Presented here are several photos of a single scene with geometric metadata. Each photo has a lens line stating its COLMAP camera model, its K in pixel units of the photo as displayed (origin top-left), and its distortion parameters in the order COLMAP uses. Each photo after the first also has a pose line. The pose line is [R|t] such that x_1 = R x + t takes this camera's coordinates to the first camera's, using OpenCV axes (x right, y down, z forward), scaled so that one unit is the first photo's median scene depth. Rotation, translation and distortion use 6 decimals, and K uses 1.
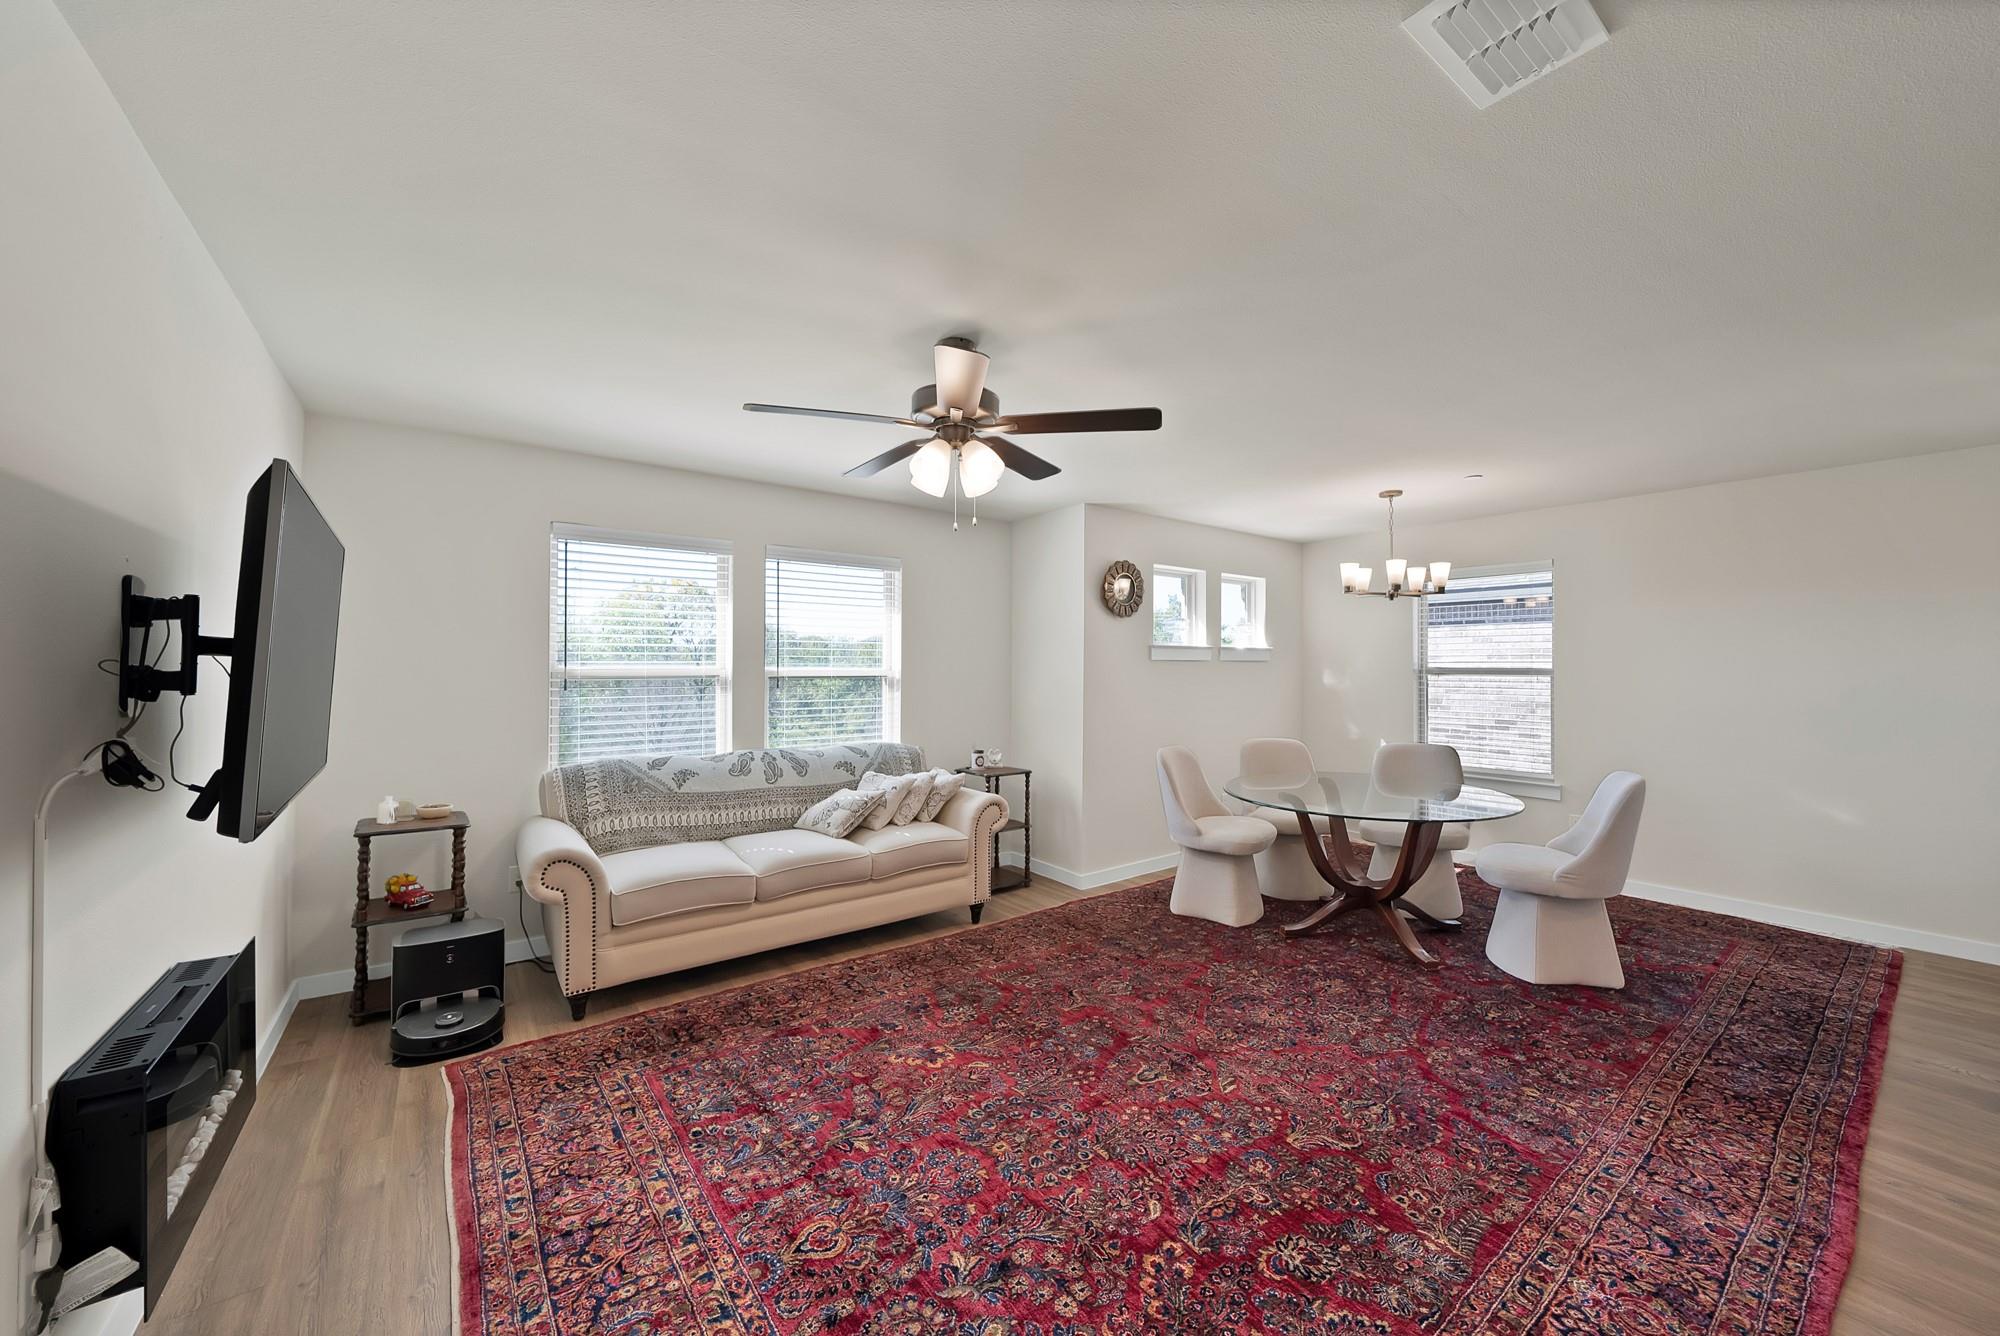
lens RADIAL K [[732.1, 0, 999.7], [0, 732.1, 657.9], [0, 0, 1]] dist [-0.017725, 0.000992]
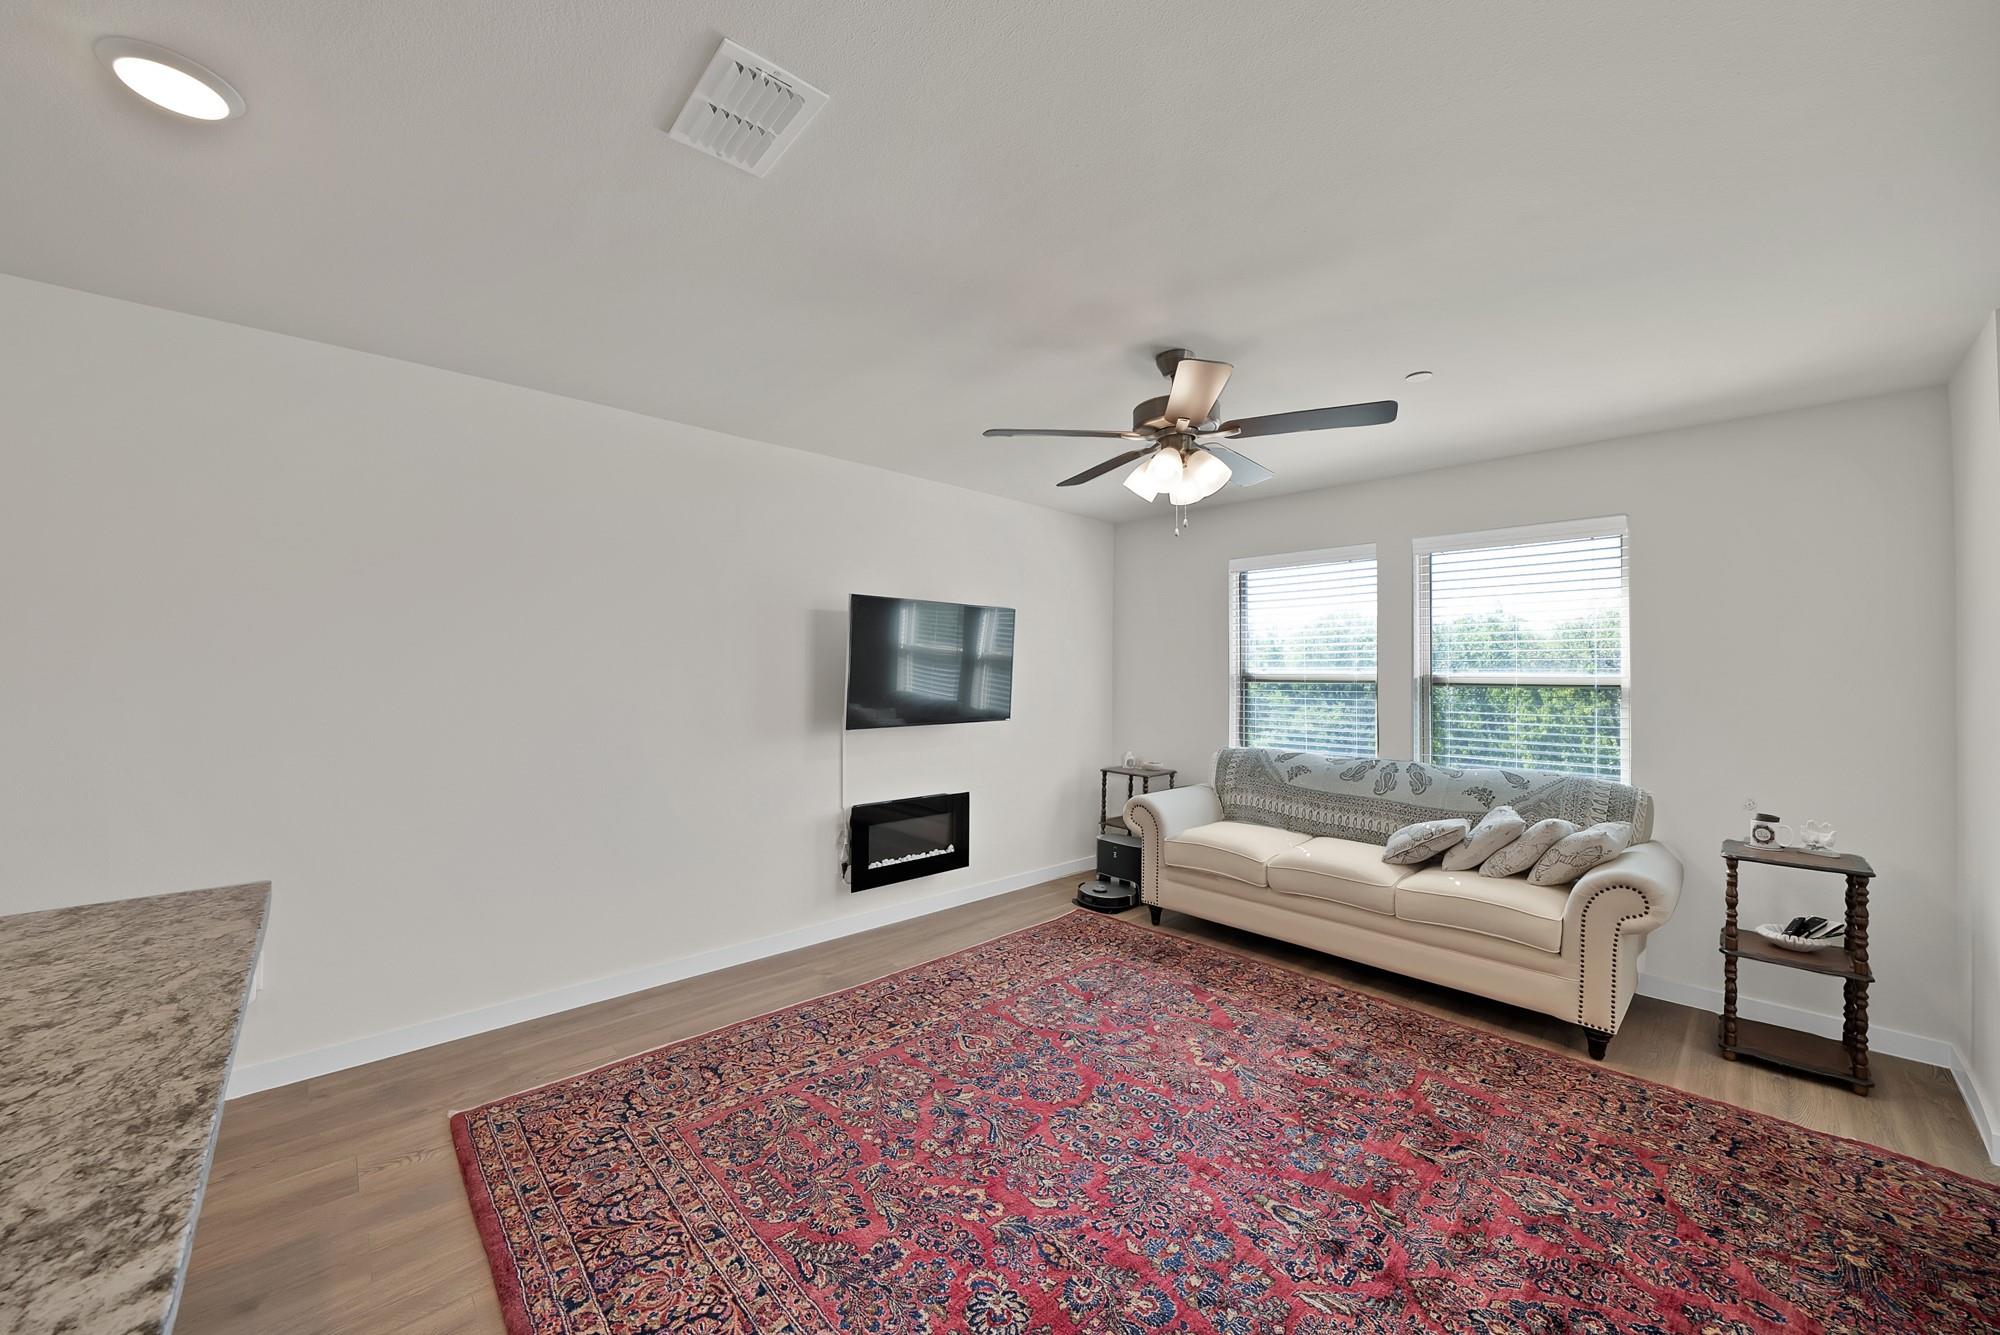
lens RADIAL K [[732.1, 0, 969.0], [0, 732.1, 662.9], [0, 0, 1]] dist [-0.017725, 0.000992]
pose [[0.082227, -0.013075, -0.996528, 0.775111], [0.010527, 0.999870, -0.012250, 0.008681], [0.996558, -0.009483, 0.082354, 0.515395]]
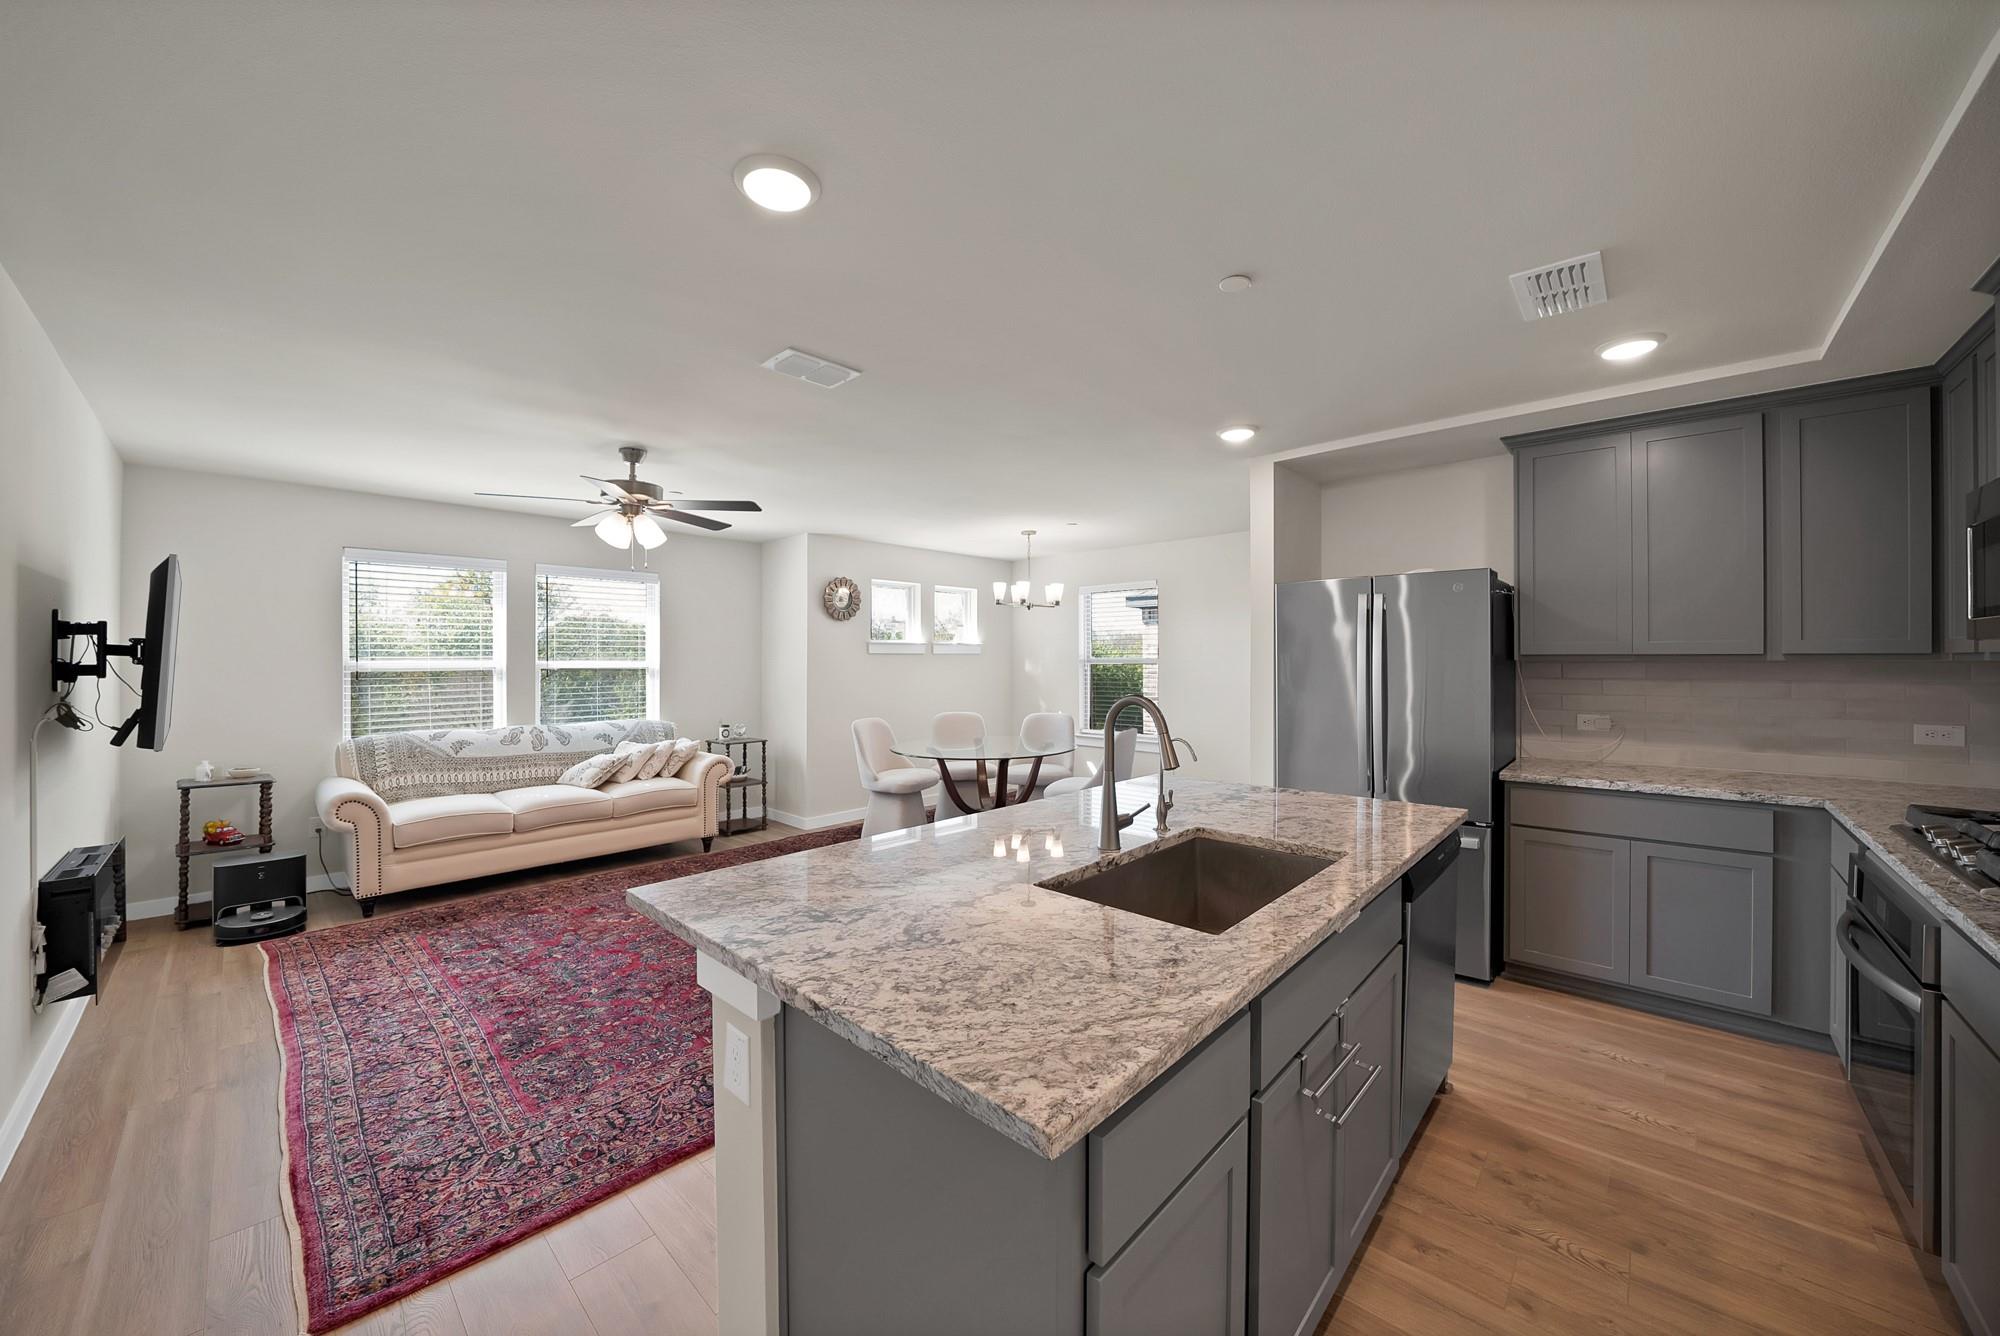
lens RADIAL K [[732.1, 0, 996.5], [0, 732.1, 658.5], [0, 0, 1]] dist [-0.017725, 0.000992]
pose [[0.985572, -0.005653, 0.169164, 0.358169], [0.003720, 0.999924, 0.011746, -0.004535], [-0.169217, -0.010948, 0.985518, -0.533460]]
